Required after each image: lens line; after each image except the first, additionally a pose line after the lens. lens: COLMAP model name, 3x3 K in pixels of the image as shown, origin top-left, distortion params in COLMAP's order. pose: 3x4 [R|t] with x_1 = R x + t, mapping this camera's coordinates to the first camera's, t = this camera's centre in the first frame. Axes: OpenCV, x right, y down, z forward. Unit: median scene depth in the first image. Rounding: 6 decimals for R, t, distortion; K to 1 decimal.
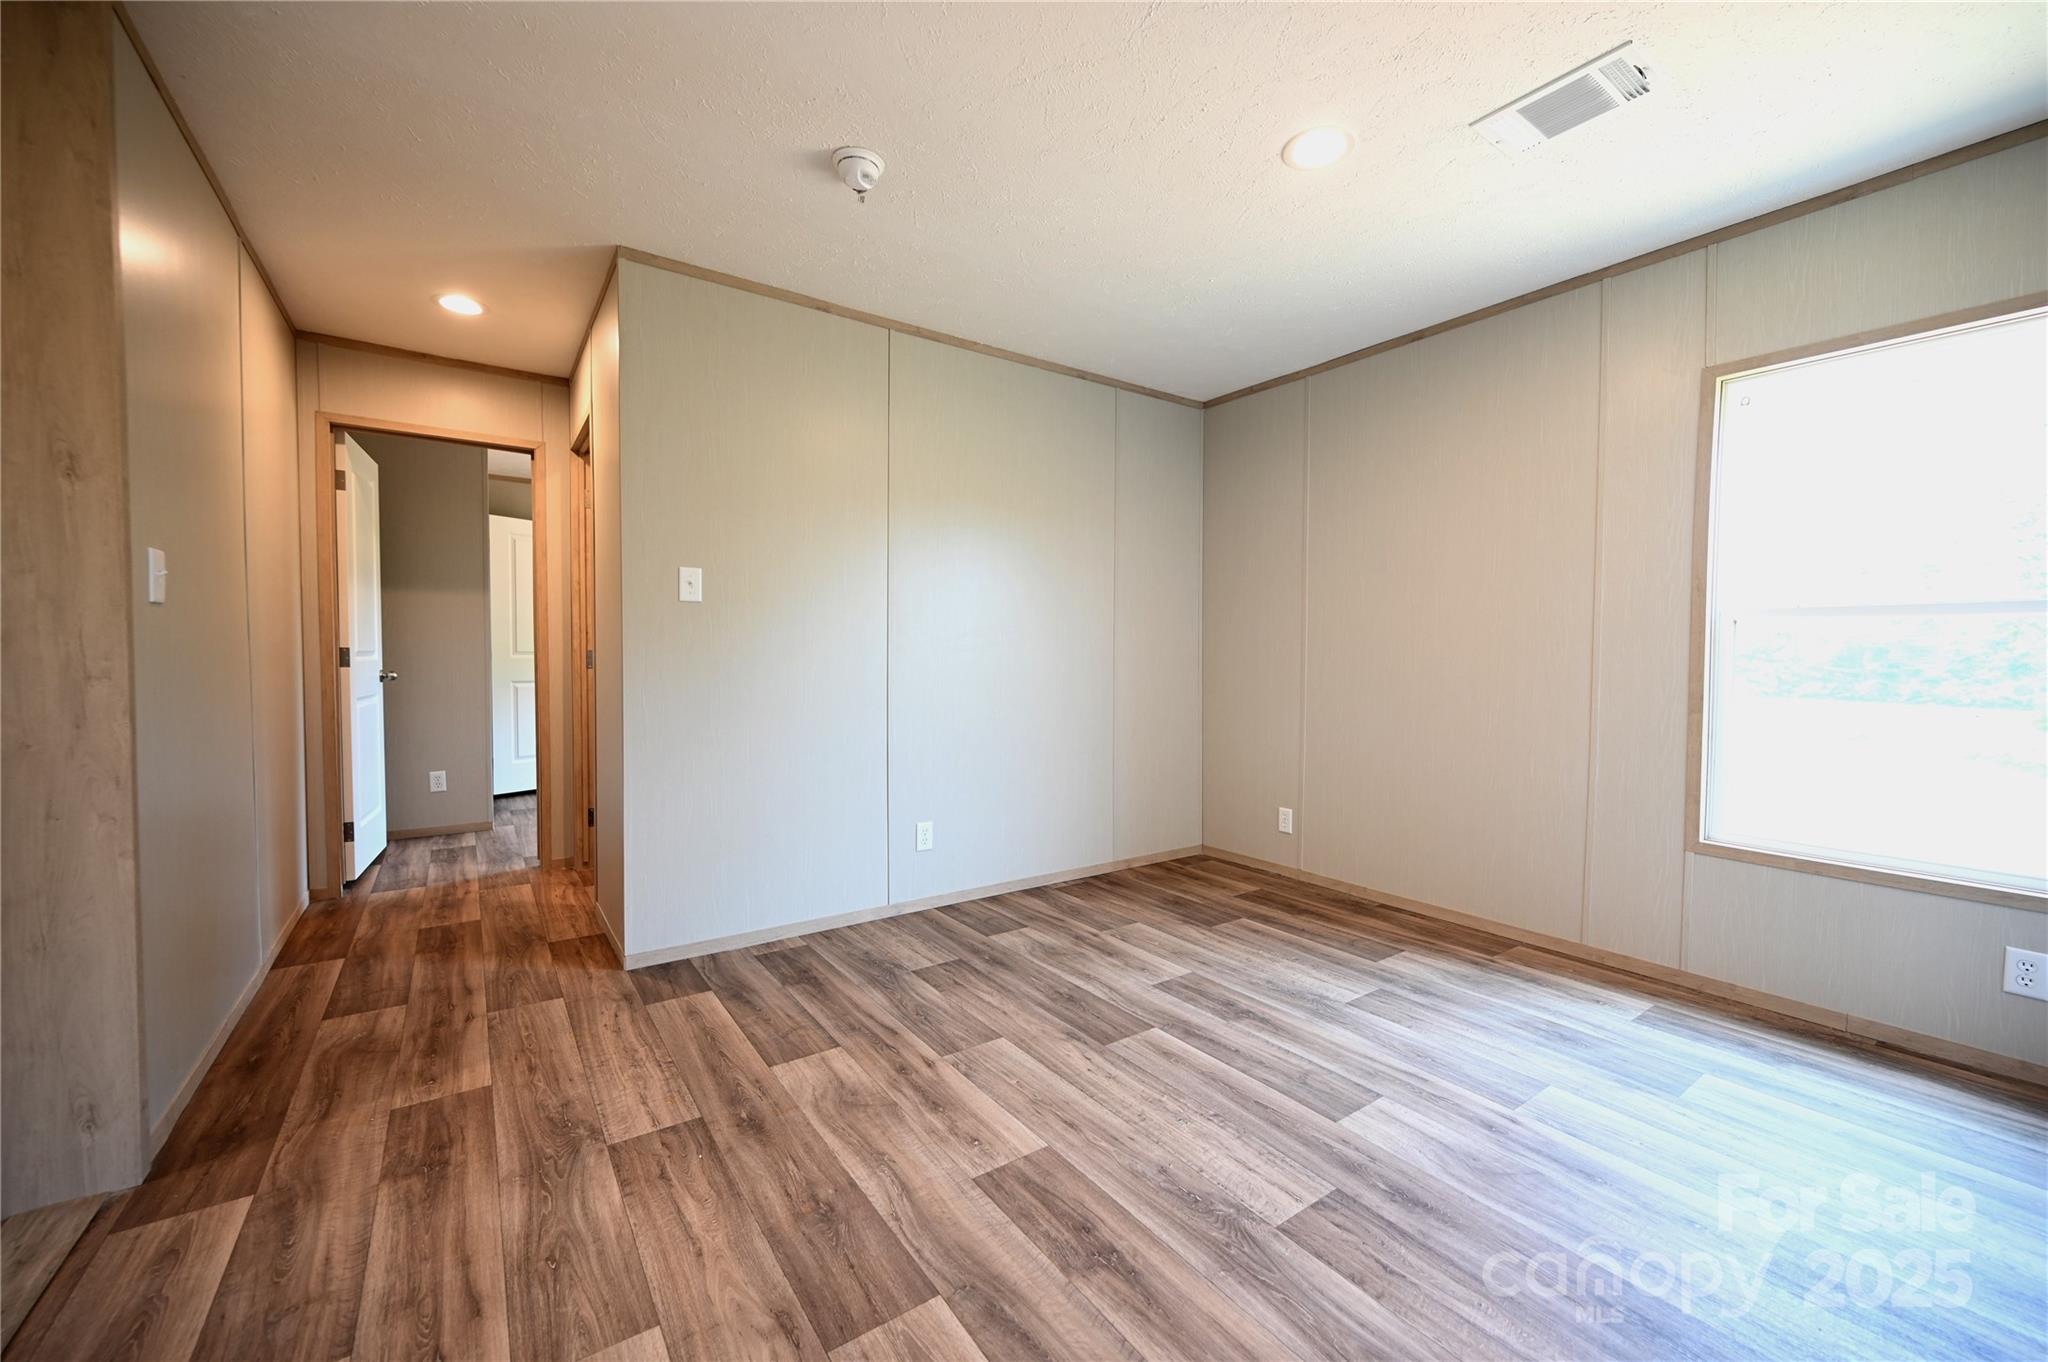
lens RADIAL K [[811.1, 0, 1024.0], [0, 811.1, 681.0], [0, 0, 1]] dist [-0.000483, -0.000210]
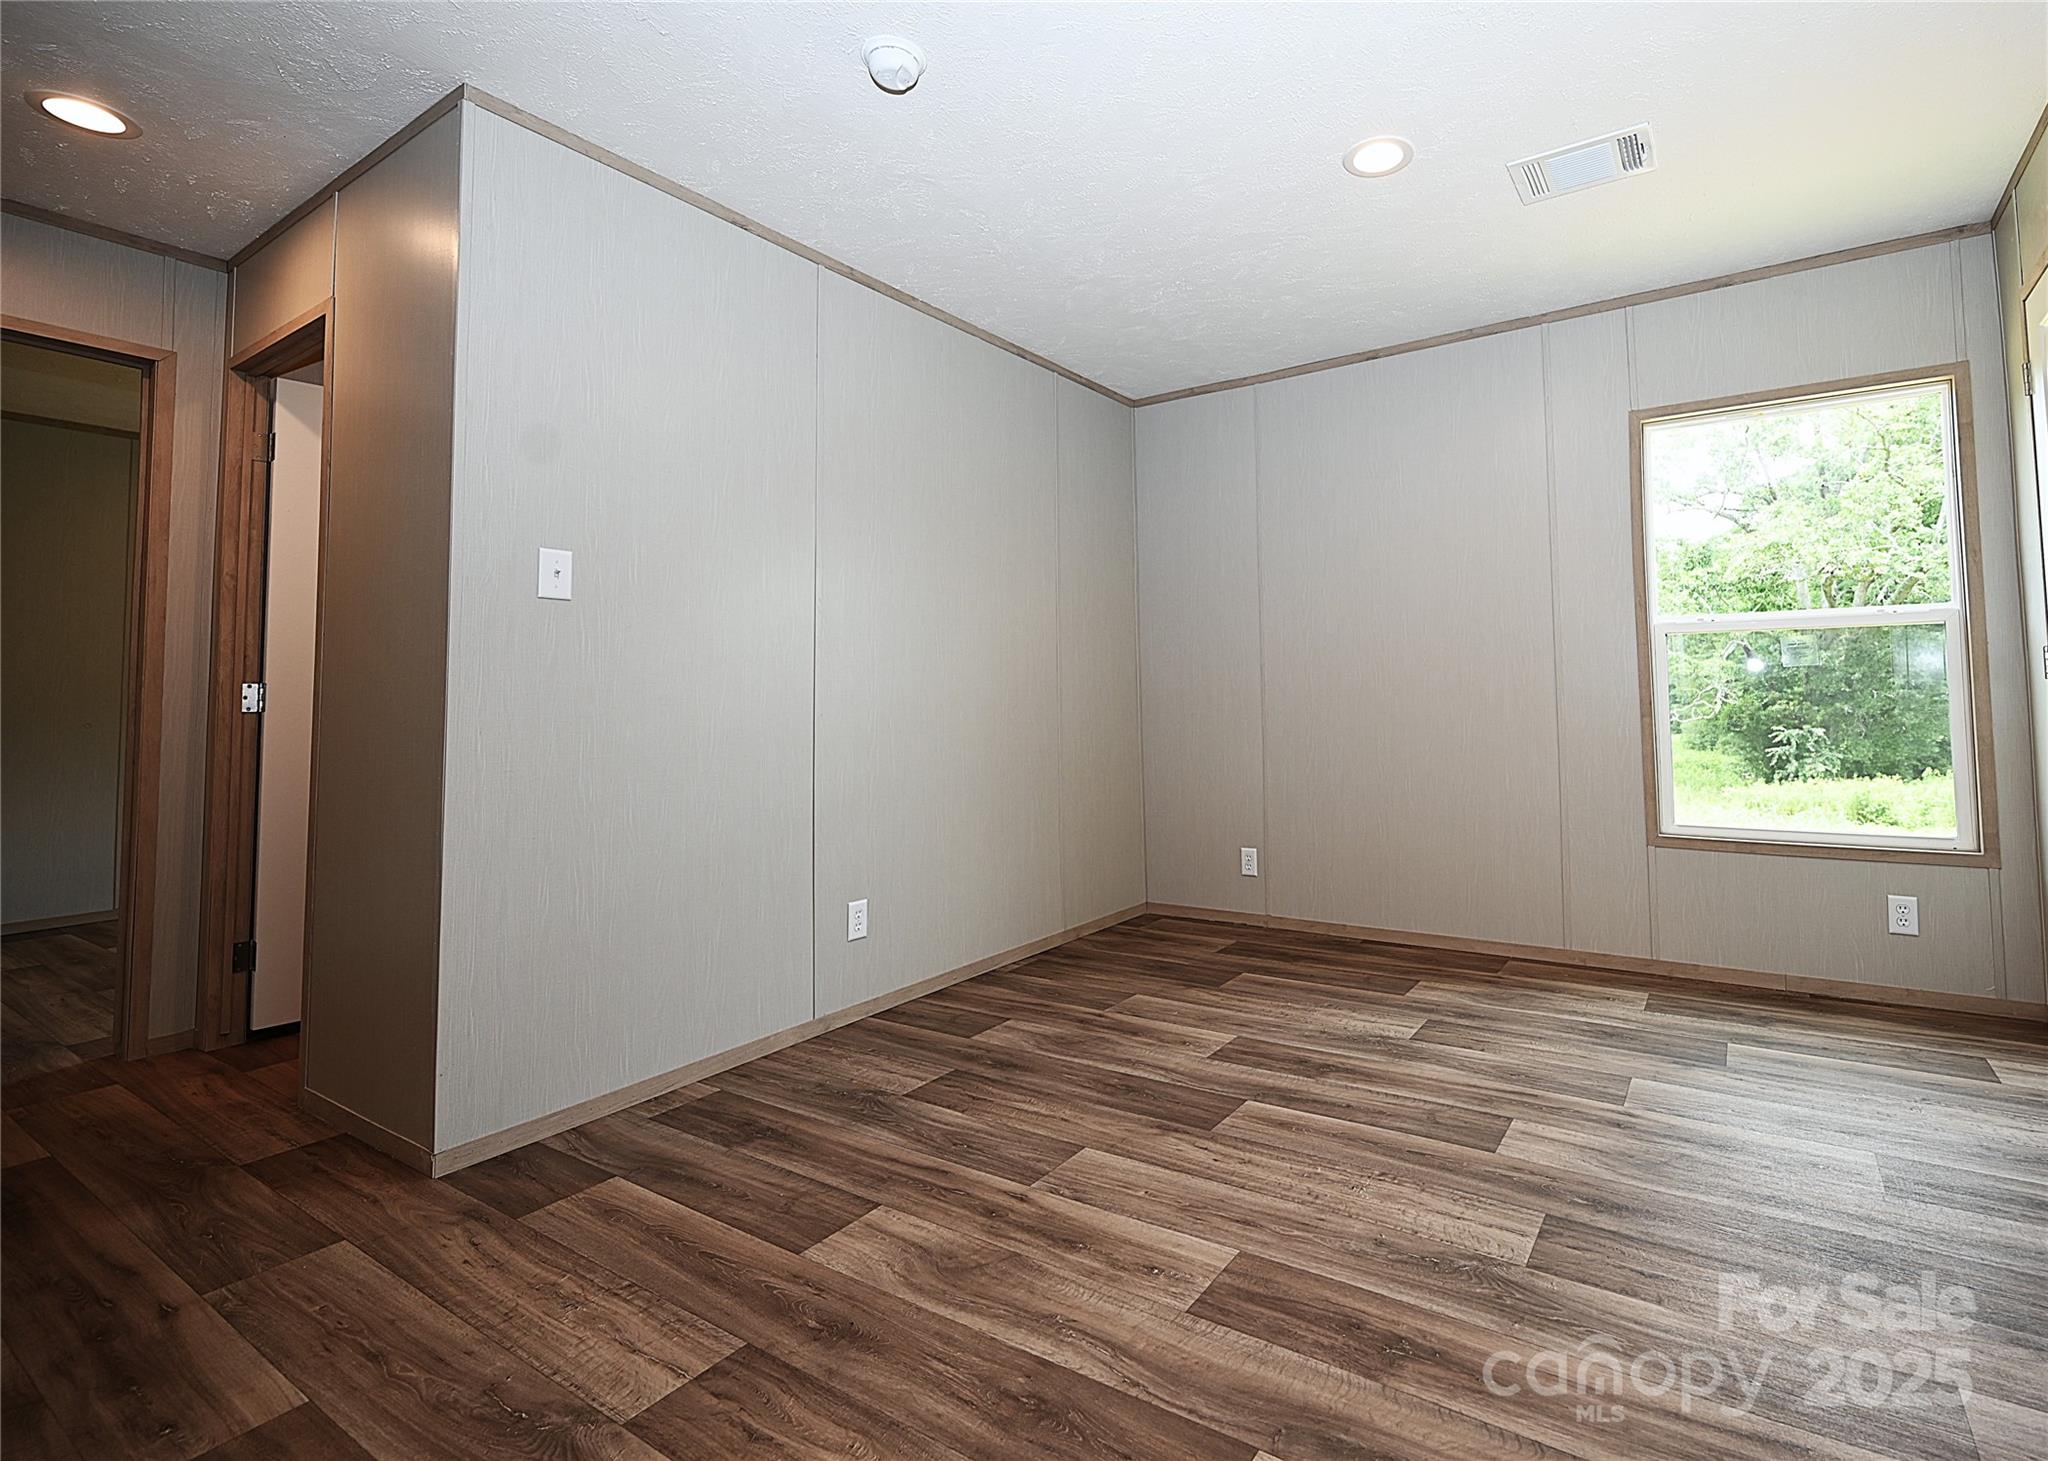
lens RADIAL K [[994.4, 0, 1027.2], [0, 994.4, 661.6], [0, 0, 1]] dist [-0.000781, 0.000805]
pose [[0.916088, 0.003312, 0.400963, -0.472876], [0.033588, 0.995818, -0.084966, 0.049062], [-0.399568, 0.091304, 0.912145, 0.097383]]
